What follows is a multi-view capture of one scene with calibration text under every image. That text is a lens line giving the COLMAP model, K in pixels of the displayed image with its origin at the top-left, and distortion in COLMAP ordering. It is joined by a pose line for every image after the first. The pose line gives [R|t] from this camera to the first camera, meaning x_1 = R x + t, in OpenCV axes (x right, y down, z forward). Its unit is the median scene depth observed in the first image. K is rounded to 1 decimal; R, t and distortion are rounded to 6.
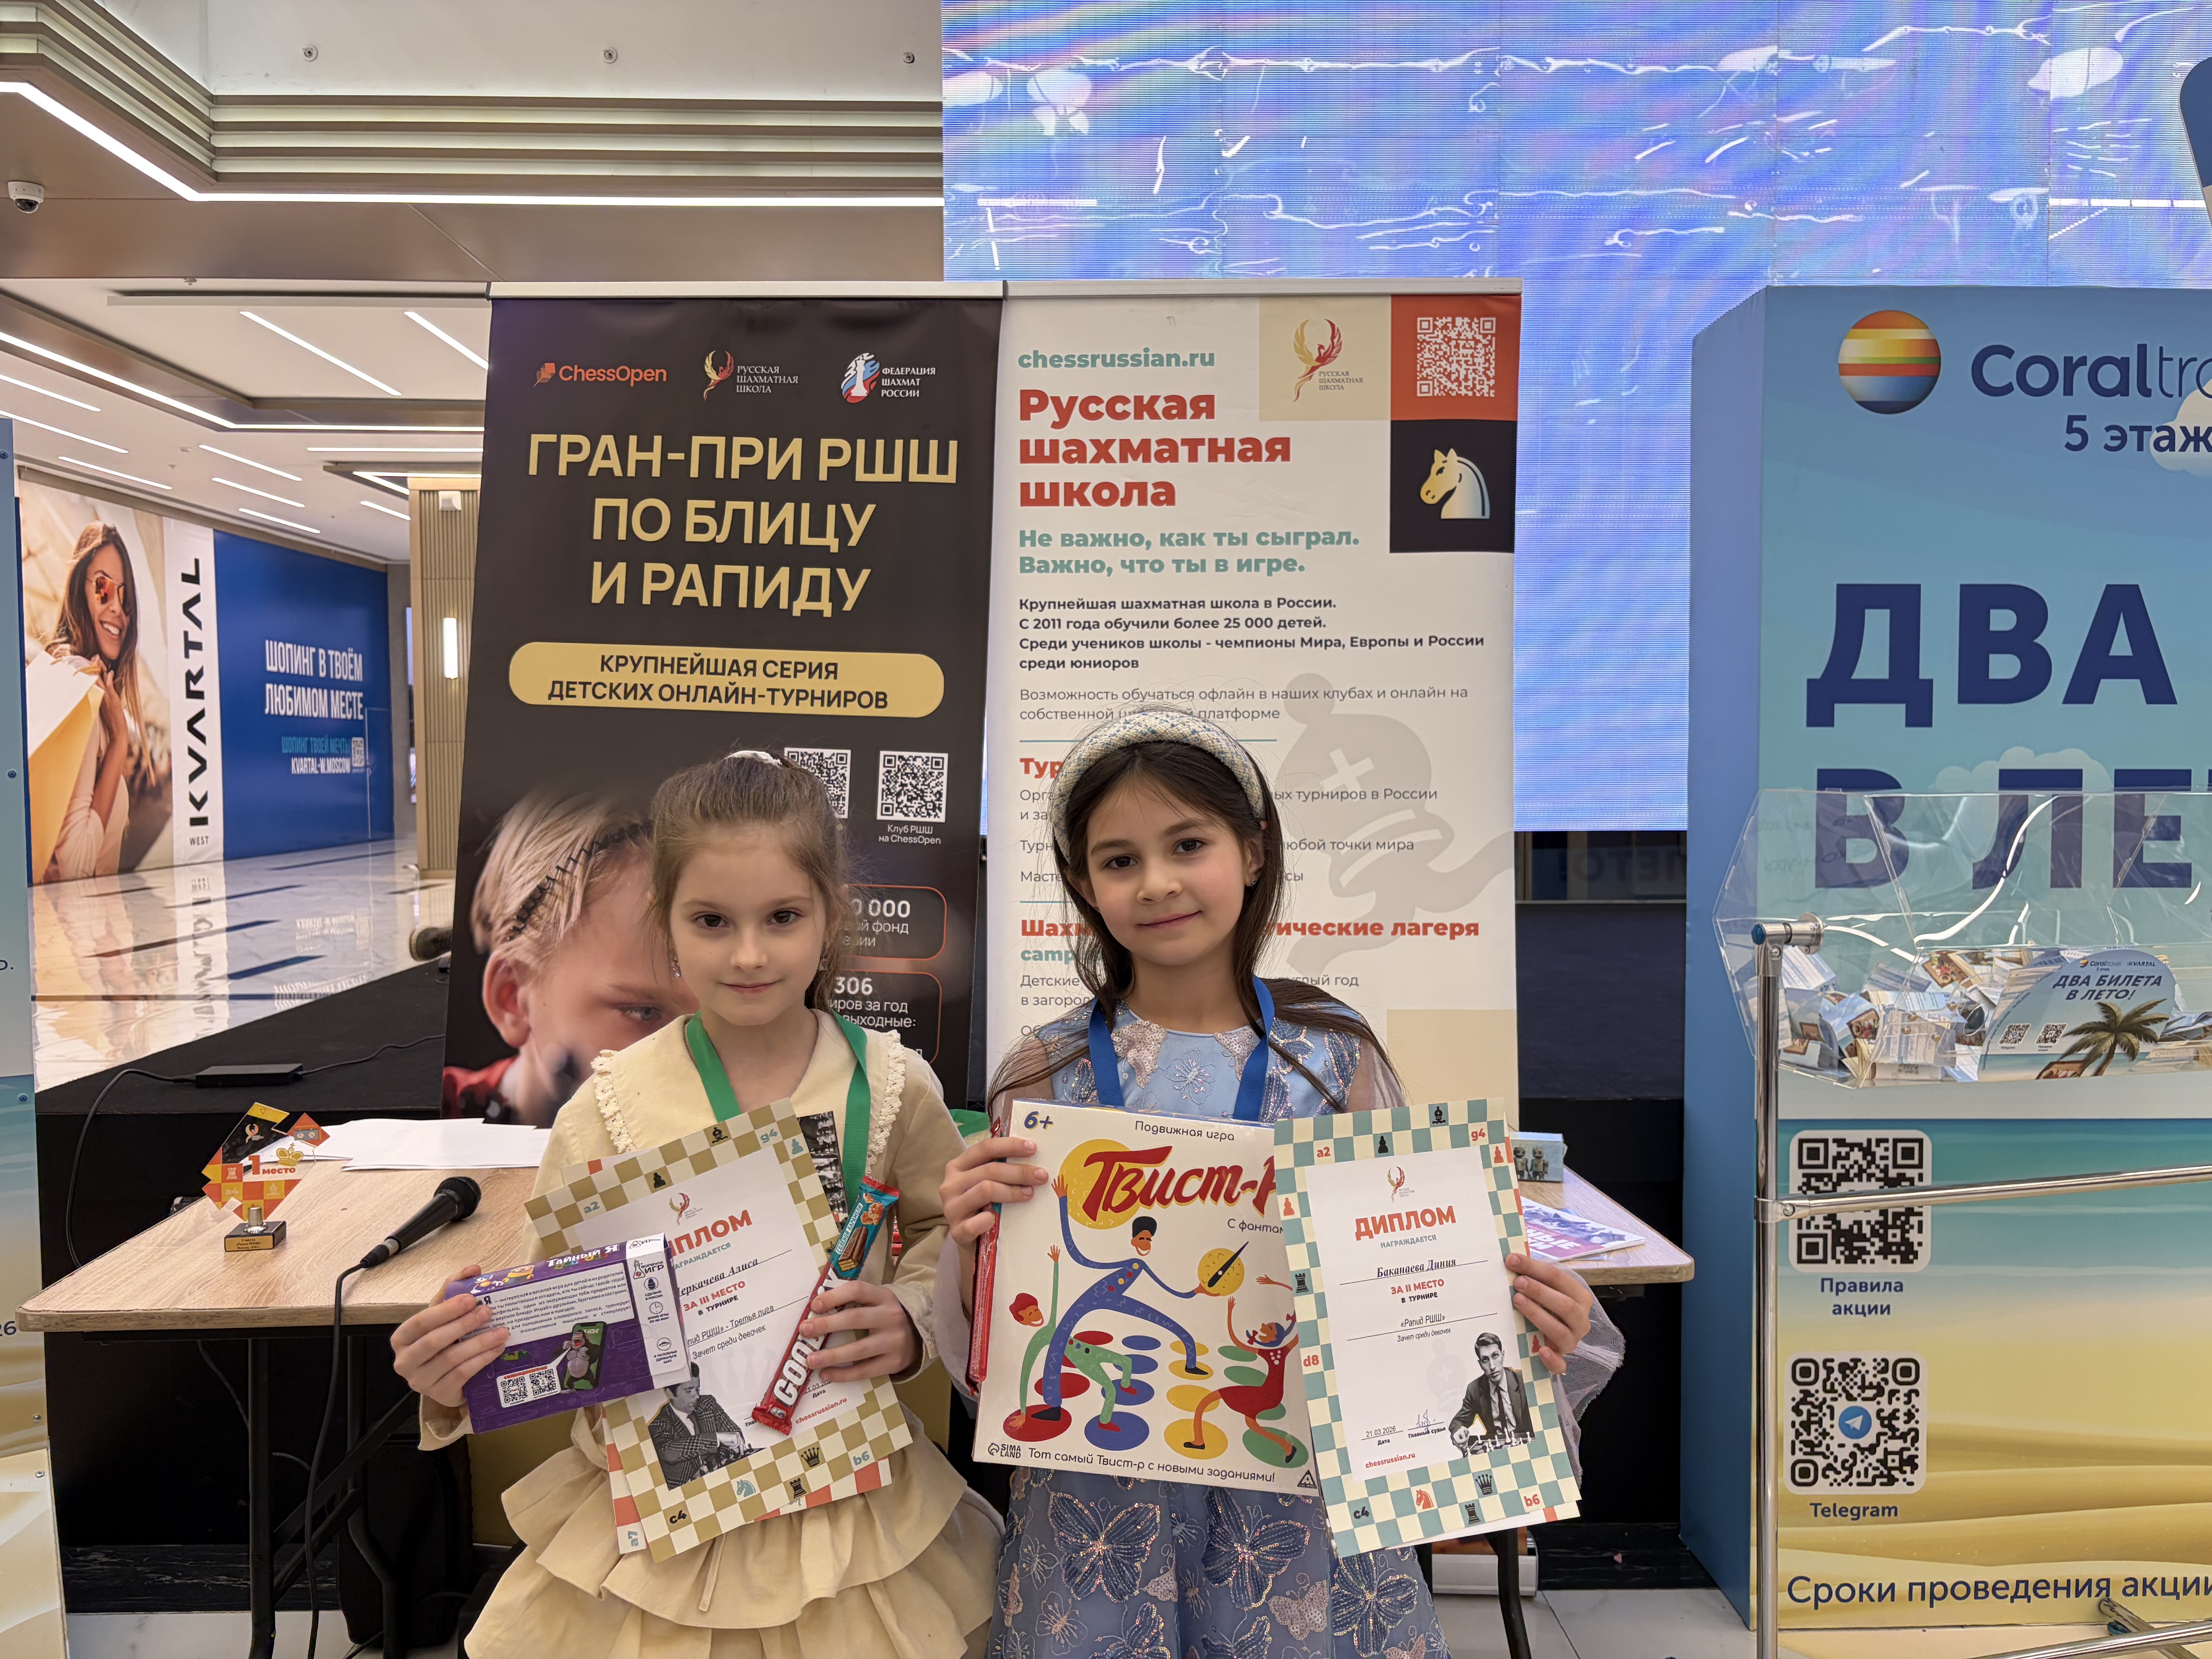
lens RADIAL K [[1694.7, 0, 1101.4], [0, 1694.7, 838.3], [0, 0, 1]] dist [0.058648, -0.078643]
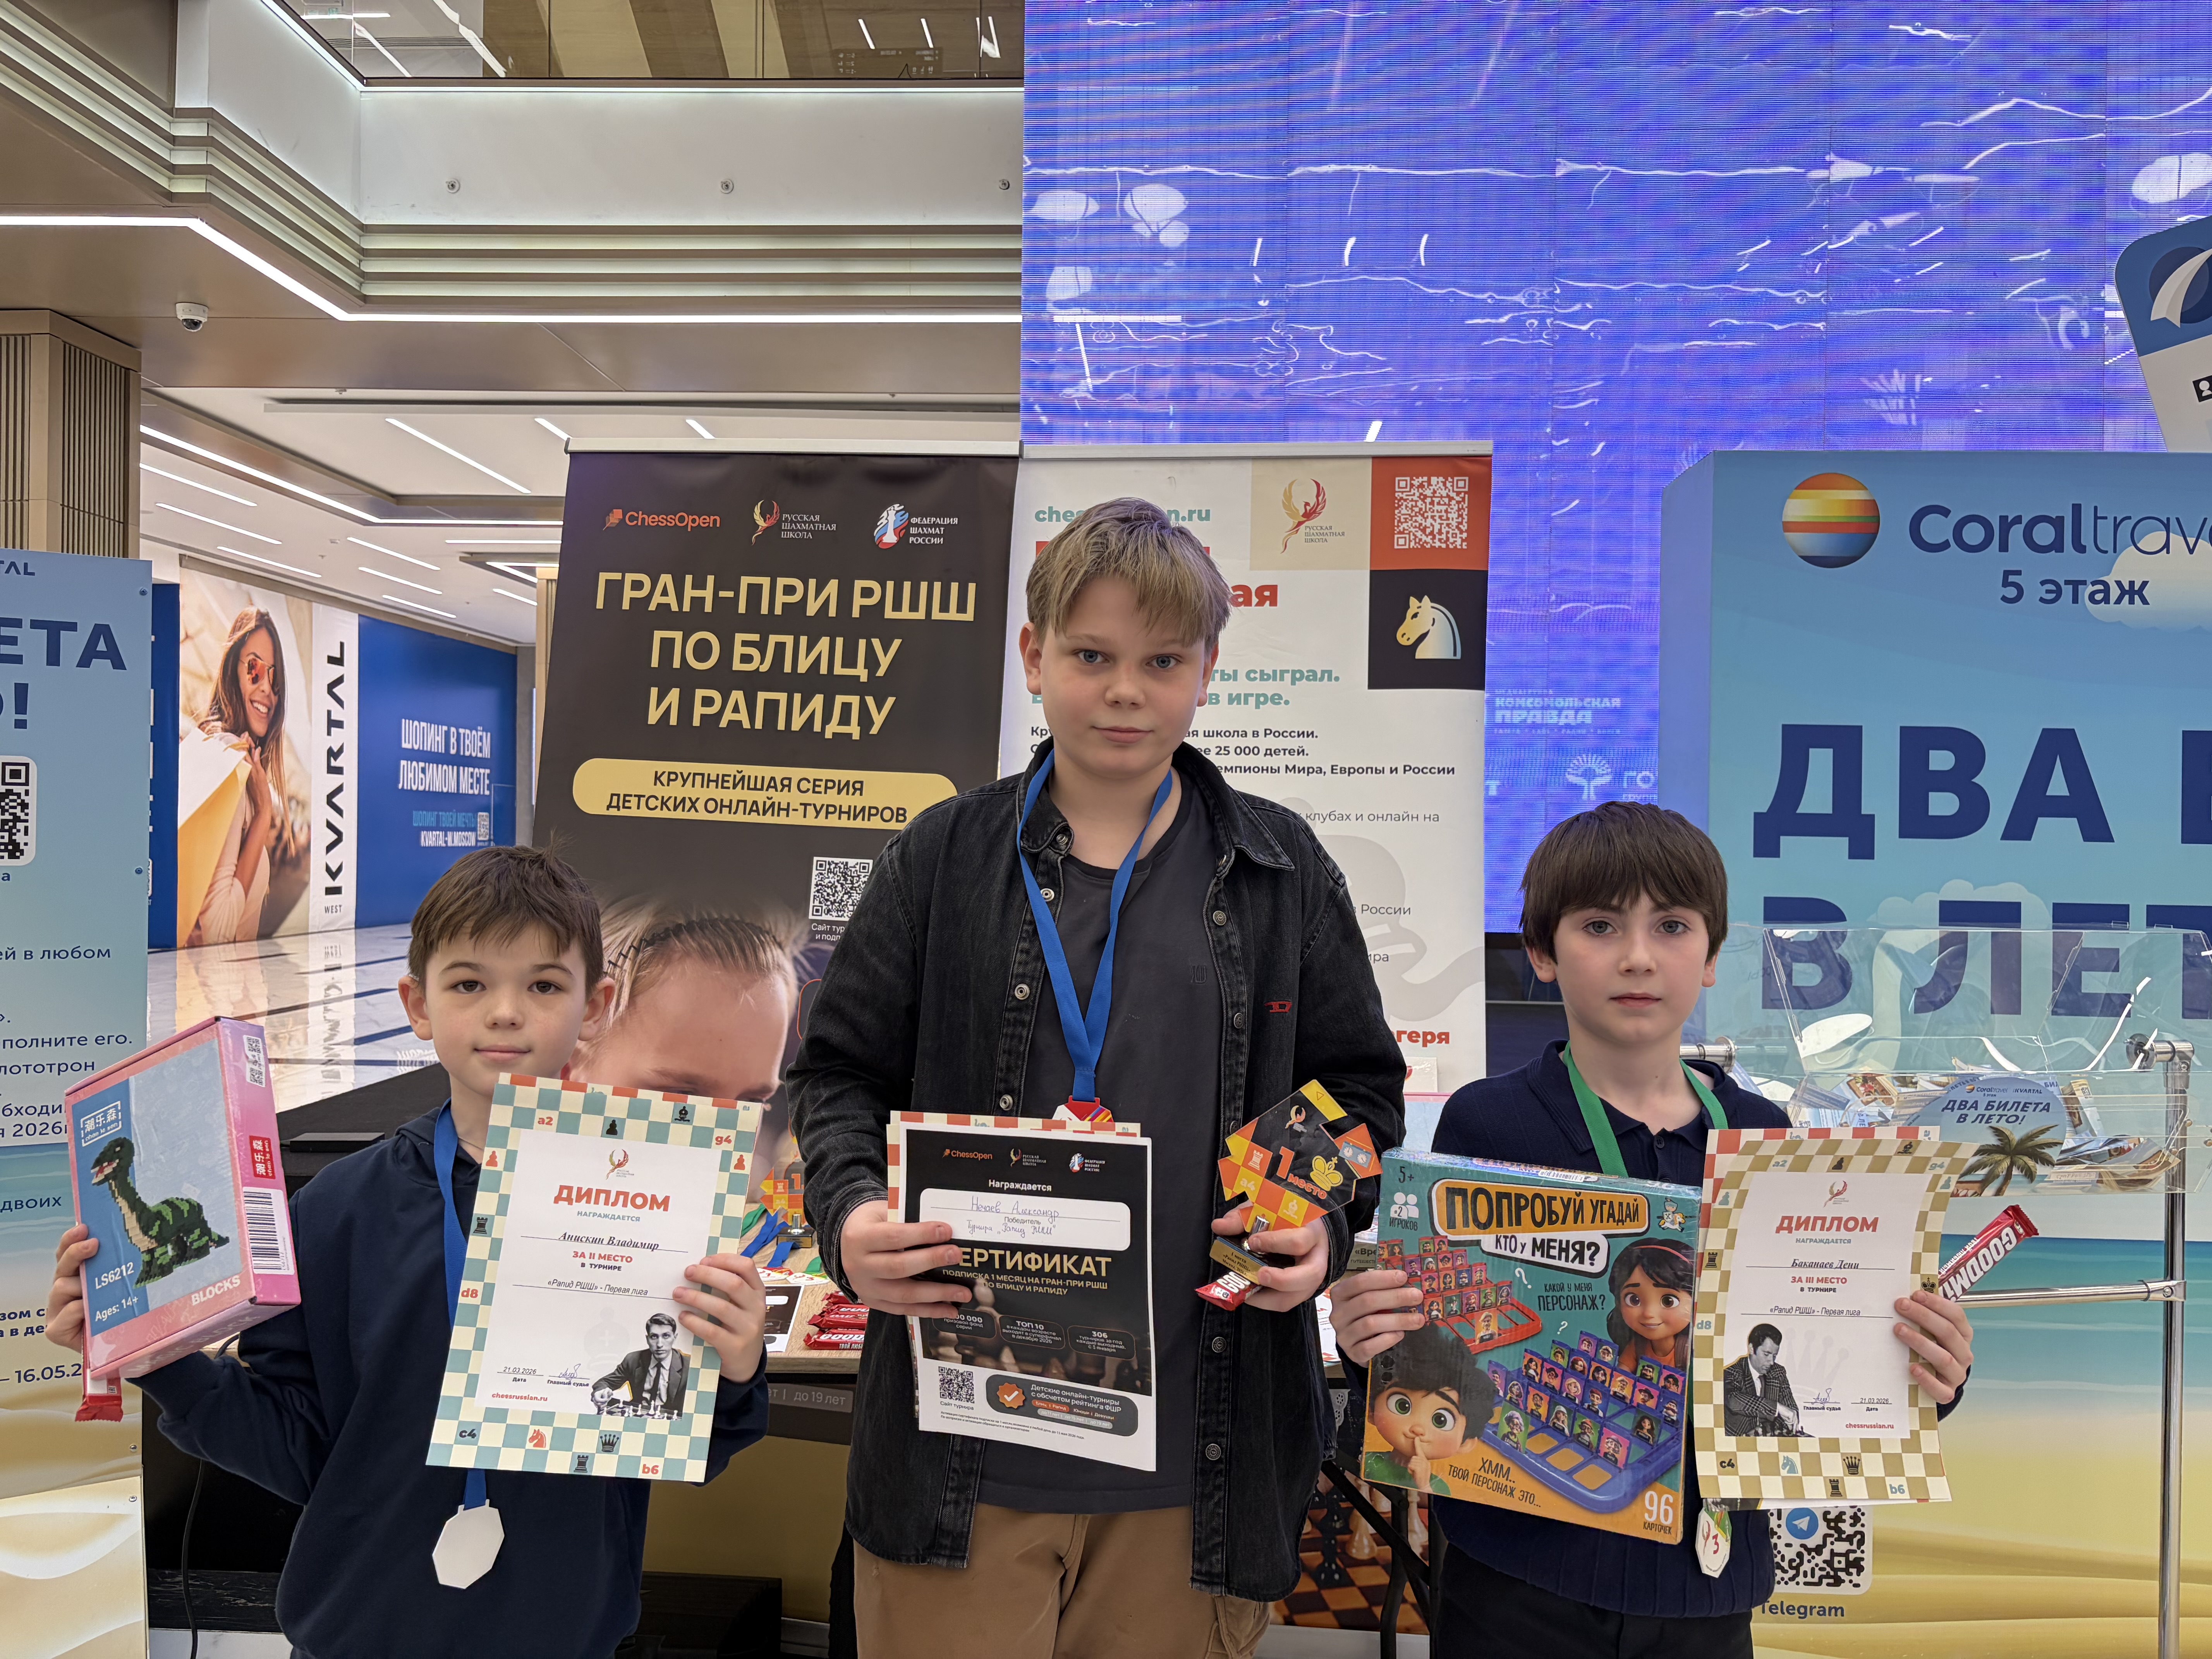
lens RADIAL K [[1684.5, 0, 1099.8], [0, 1684.5, 838.7], [0, 0, 1]] dist [0.073884, -0.098230]
pose [[0.997667, 0.016891, -0.066143, 0.071065], [-0.020002, 0.998711, -0.046655, -0.017855], [0.065270, 0.047869, 0.996719, -0.081974]]
